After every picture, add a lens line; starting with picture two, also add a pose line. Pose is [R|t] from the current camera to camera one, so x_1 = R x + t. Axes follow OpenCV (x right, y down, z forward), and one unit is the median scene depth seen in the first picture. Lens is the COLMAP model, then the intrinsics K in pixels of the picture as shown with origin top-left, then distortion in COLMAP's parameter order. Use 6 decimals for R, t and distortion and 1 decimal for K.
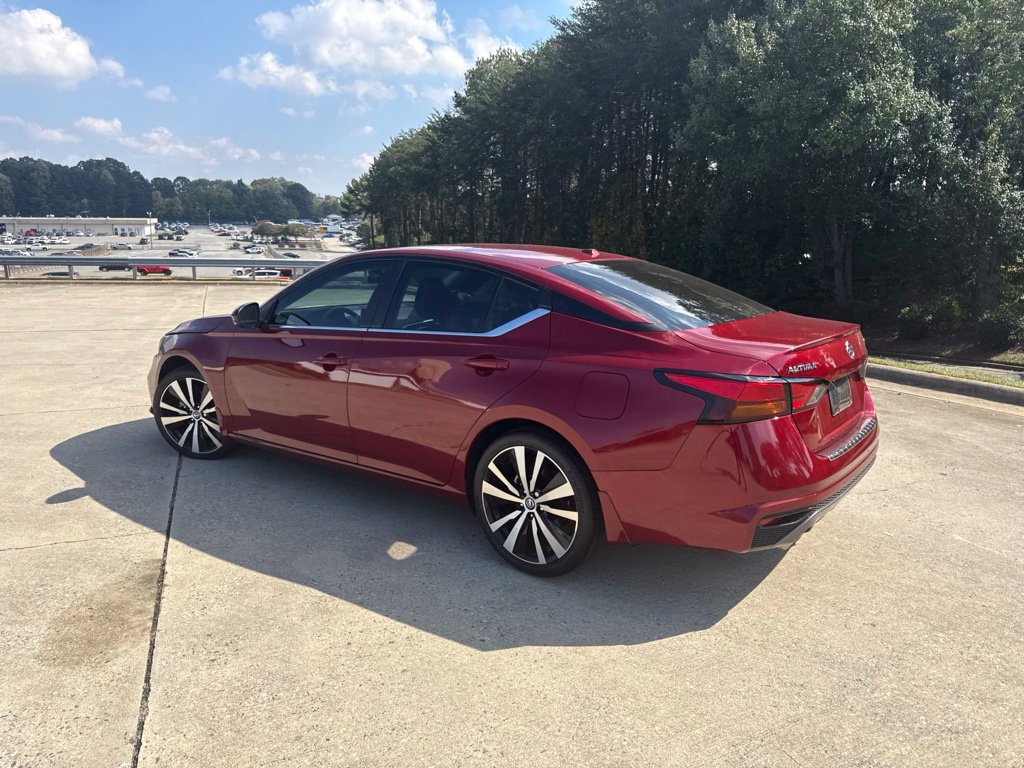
lens RADIAL K [[709.4, 0, 515.7], [0, 709.4, 403.3], [0, 0, 1]] dist [0.056986, -0.074375]
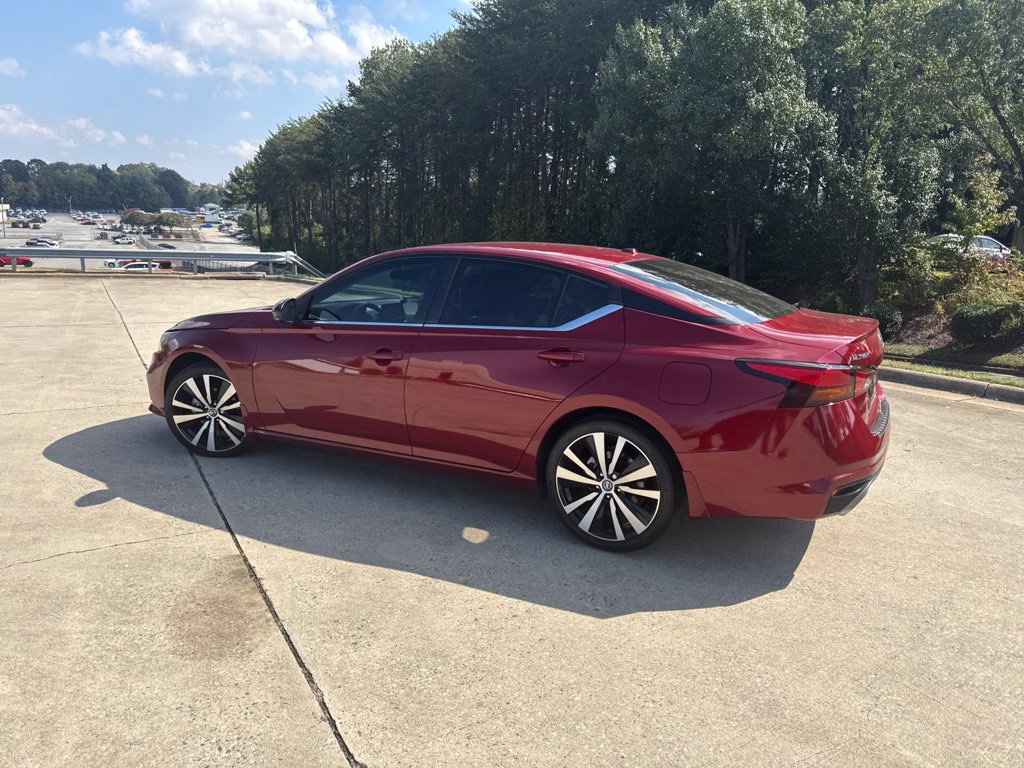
lens RADIAL K [[709.4, 0, 515.7], [0, 709.4, 403.3], [0, 0, 1]] dist [0.056986, -0.074375]
pose [[0.989227, -0.019673, 0.145061, -0.197763], [0.018612, 0.999789, 0.008672, 0.003270], [-0.145201, -0.005879, 0.989385, -0.034678]]
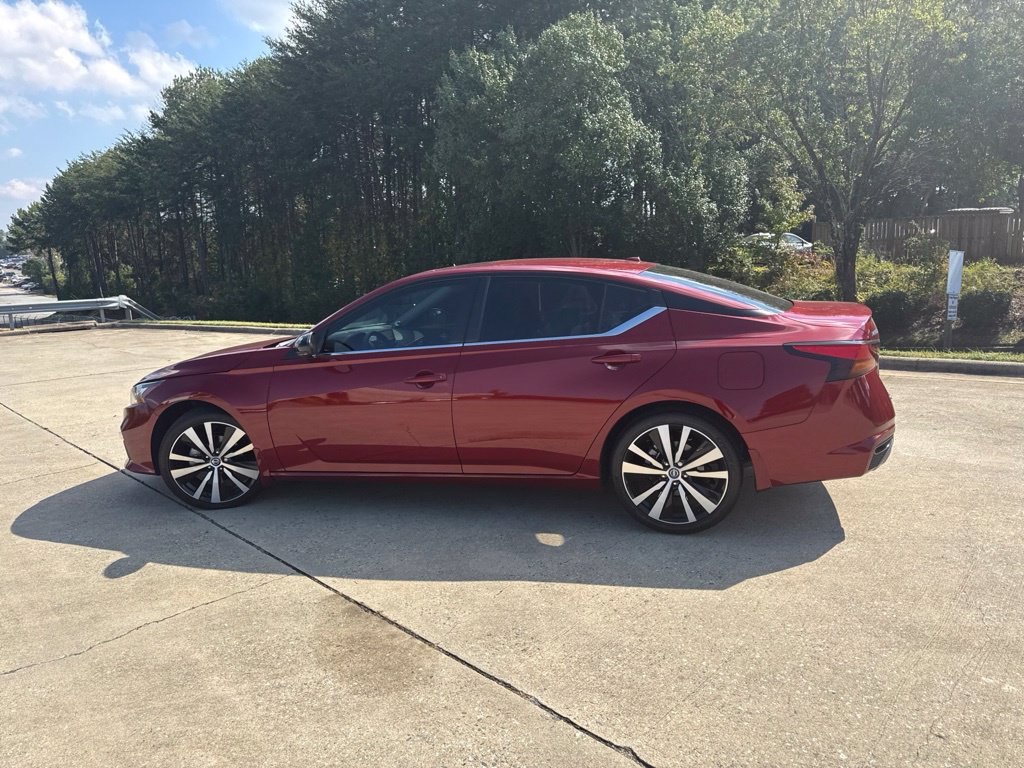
lens RADIAL K [[709.4, 0, 515.7], [0, 709.4, 403.3], [0, 0, 1]] dist [0.056986, -0.074375]
pose [[0.926907, -0.125452, 0.353701, -0.451381], [0.135294, 0.990801, -0.003129, -0.003191], [-0.350055, 0.050754, 0.935353, -0.006750]]
